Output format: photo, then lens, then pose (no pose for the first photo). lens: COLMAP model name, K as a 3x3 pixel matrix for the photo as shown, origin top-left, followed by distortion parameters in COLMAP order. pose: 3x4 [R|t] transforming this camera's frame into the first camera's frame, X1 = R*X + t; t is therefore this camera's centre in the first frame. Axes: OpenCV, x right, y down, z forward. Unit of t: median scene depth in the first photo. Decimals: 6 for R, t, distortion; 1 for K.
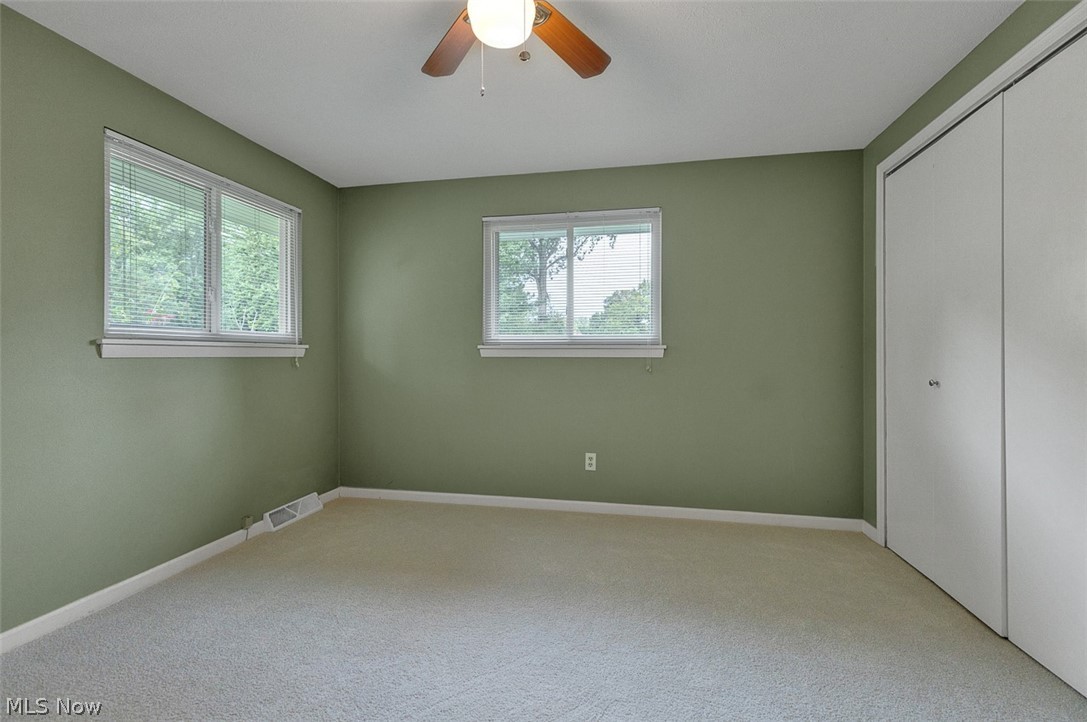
lens RADIAL K [[495.1, 0, 543.1], [0, 495.1, 359.2], [0, 0, 1]] dist [0.013405, -0.001528]
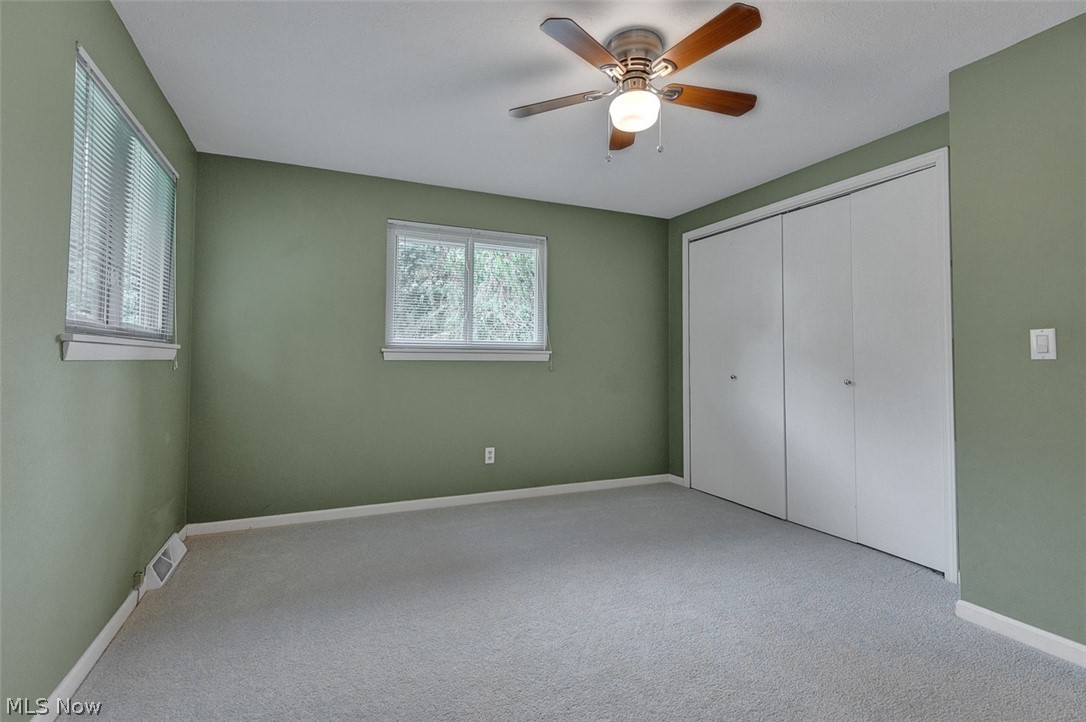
lens RADIAL K [[494.6, 0, 544.1], [0, 494.6, 350.3], [0, 0, 1]] dist [0.013405, -0.001528]
pose [[0.820135, 0.015149, 0.571970, -0.451554], [-0.001041, 0.999687, -0.024985, -0.000225], [-0.572169, 0.019896, 0.819894, 0.020129]]
